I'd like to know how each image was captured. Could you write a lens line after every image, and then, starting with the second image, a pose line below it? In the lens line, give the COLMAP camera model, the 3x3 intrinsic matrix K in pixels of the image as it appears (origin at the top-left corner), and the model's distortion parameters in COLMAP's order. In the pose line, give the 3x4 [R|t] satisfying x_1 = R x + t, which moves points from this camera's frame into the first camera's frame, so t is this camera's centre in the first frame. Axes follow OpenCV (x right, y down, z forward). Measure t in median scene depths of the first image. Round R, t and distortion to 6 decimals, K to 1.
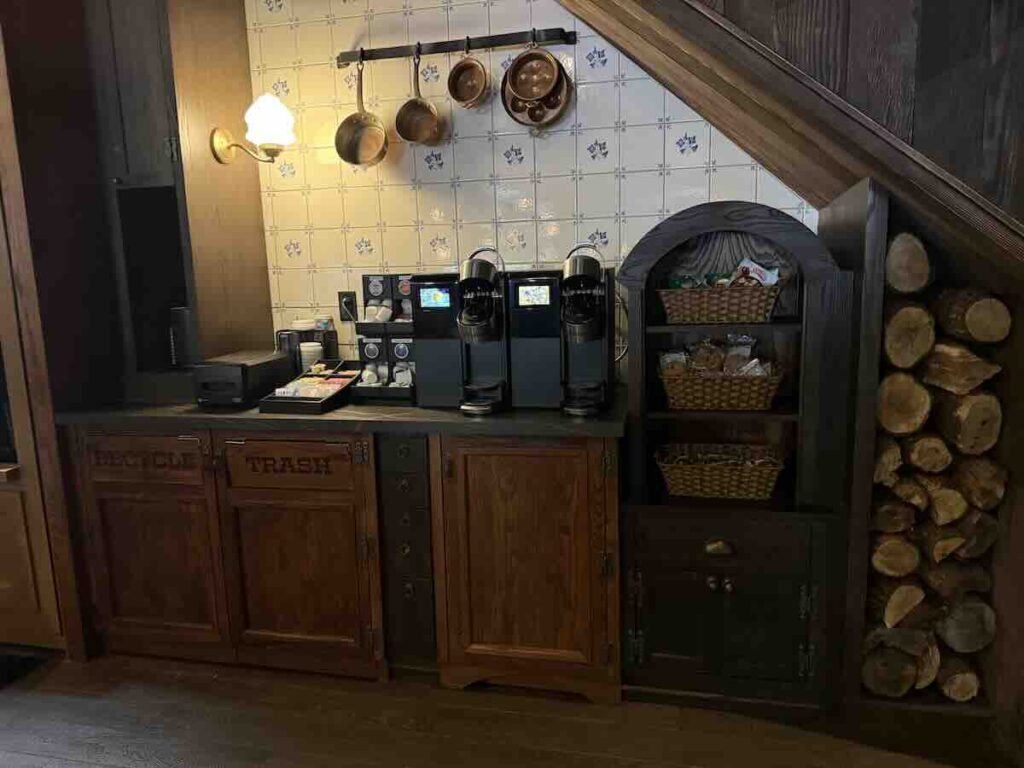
lens RADIAL K [[721.9, 0, 512.0], [0, 721.9, 384.0], [0, 0, 1]] dist [0.013586, -0.003421]
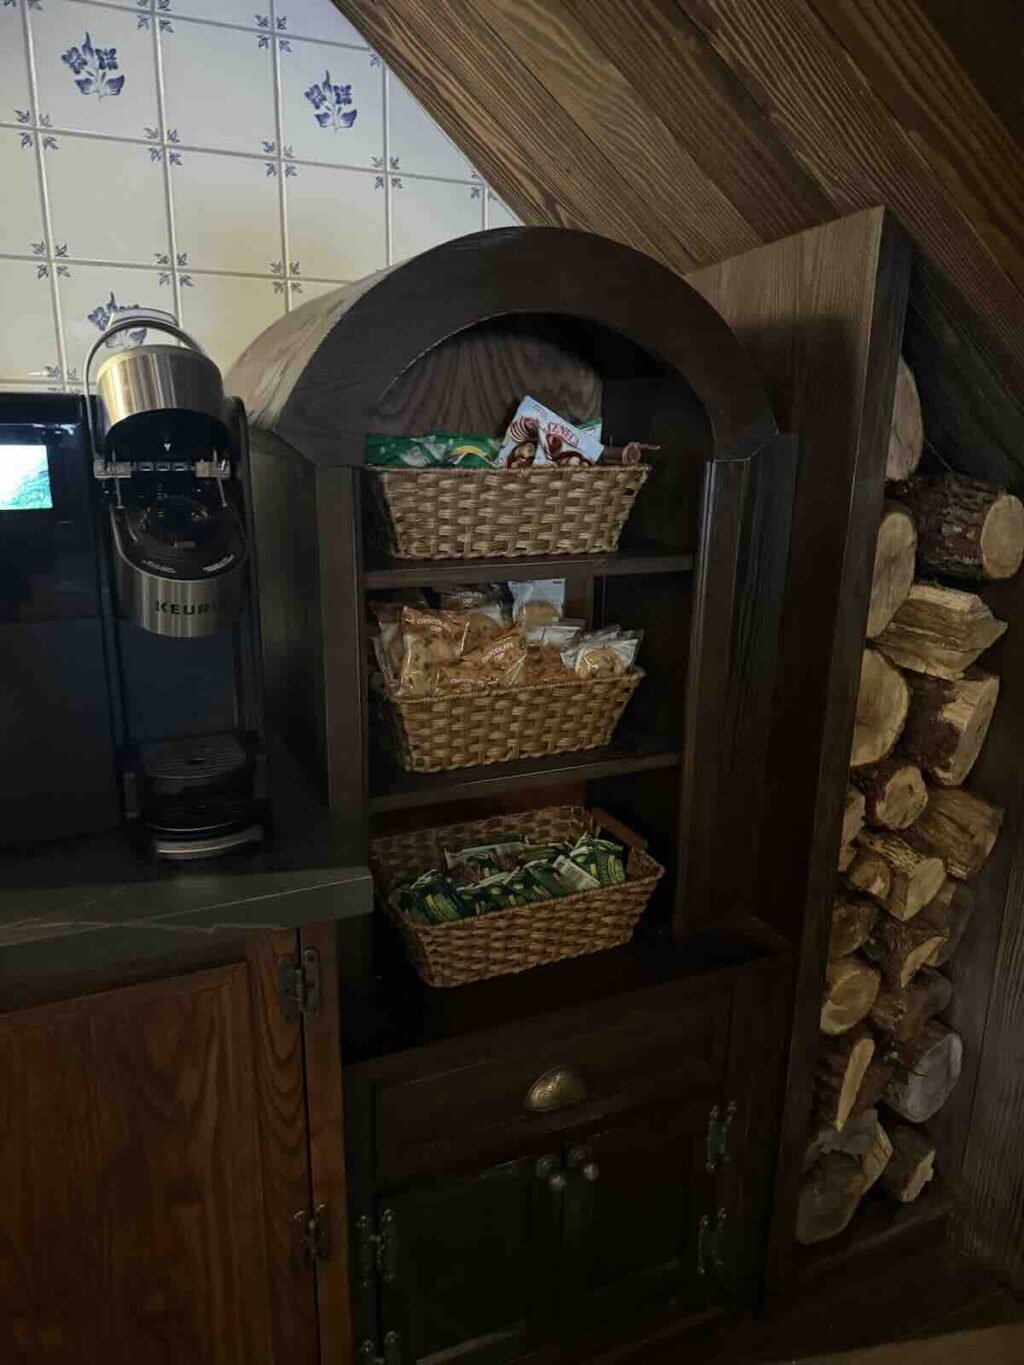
lens RADIAL K [[962.3, 0, 512.0], [0, 962.3, 682.5], [0, 0, 1]] dist [0.013586, -0.003421]
pose [[0.800215, -0.115388, 0.588508, -0.044780], [0.059252, 0.991726, 0.113879, -0.080586], [-0.596779, -0.056257, 0.800431, 0.617325]]
